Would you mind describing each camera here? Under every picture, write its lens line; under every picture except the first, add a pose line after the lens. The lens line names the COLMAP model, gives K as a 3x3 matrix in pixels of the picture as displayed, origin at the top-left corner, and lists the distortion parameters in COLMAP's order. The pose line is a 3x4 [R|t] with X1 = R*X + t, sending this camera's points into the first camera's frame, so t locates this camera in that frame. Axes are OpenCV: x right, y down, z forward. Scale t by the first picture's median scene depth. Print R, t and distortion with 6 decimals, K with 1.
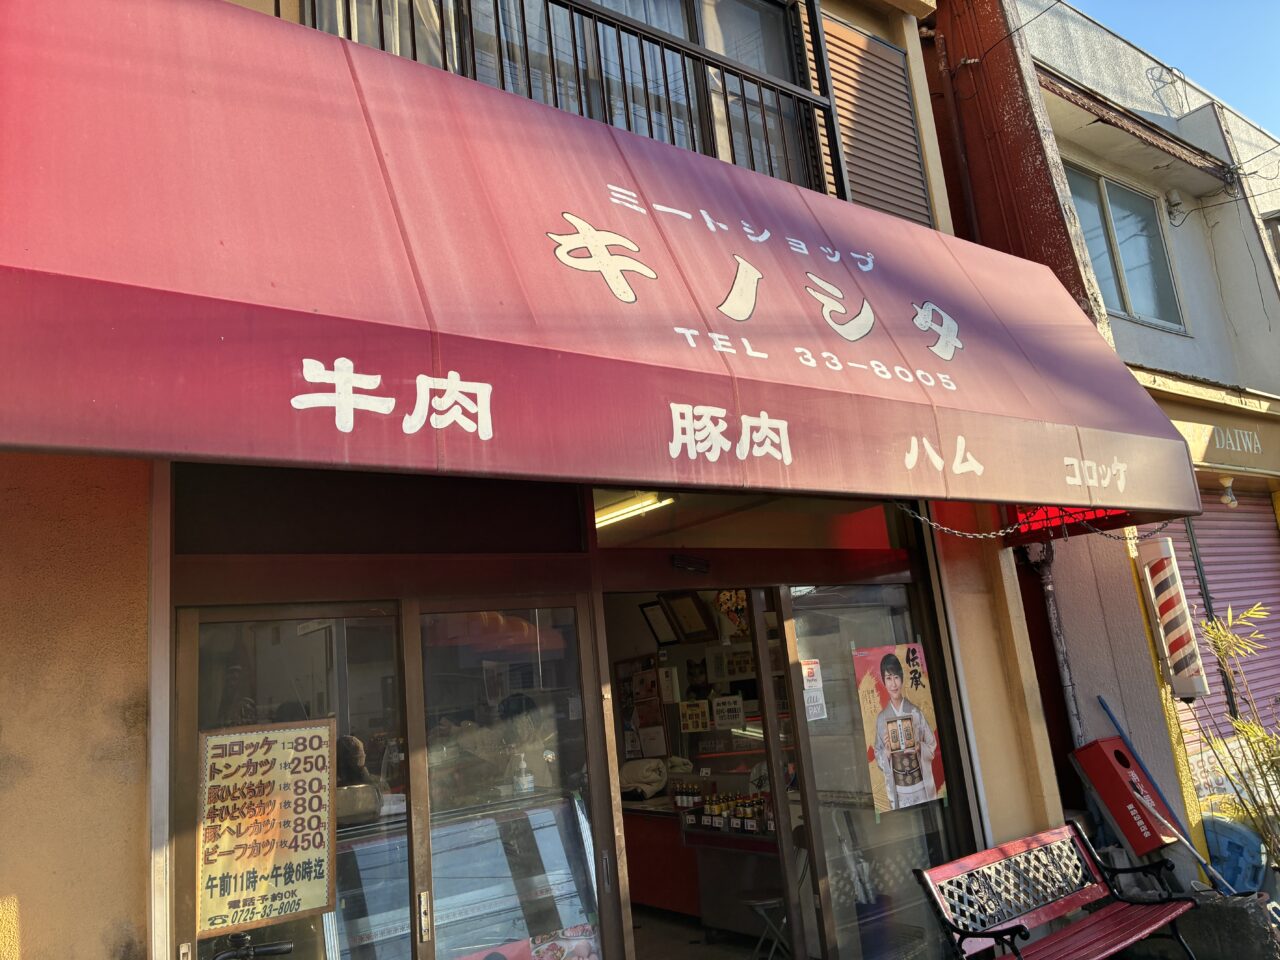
lens RADIAL K [[963.9, 0, 635.1], [0, 963.9, 483.2], [0, 0, 1]] dist [0.014903, -0.052350]
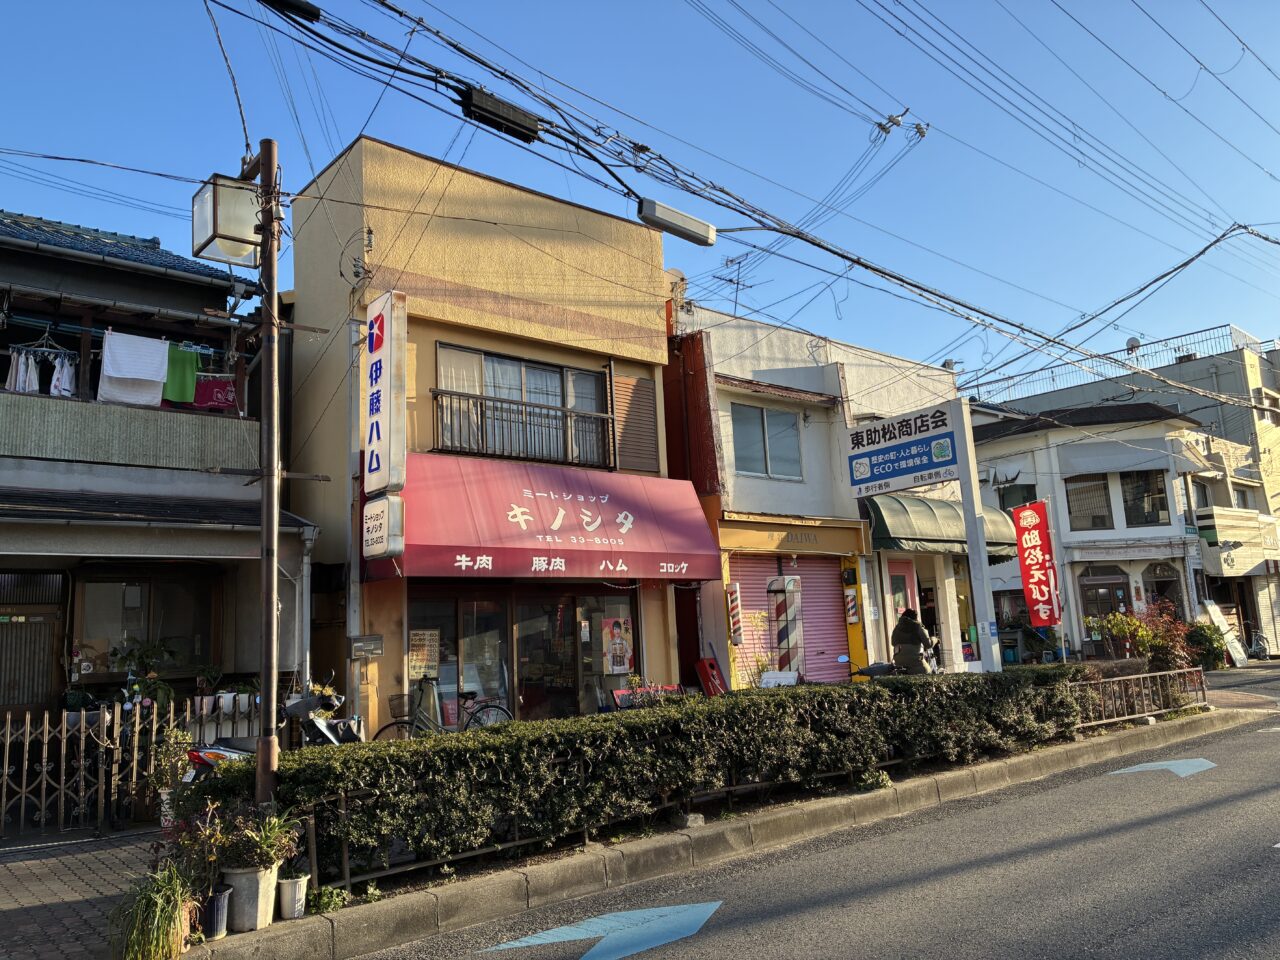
lens RADIAL K [[963.9, 0, 646.2], [0, 963.9, 466.7], [0, 0, 1]] dist [0.014903, -0.052350]
pose [[0.994861, 0.066887, 0.076014, 0.164333], [-0.068468, 0.997484, 0.018383, -0.530558], [-0.074593, -0.023493, 0.996937, -2.902393]]
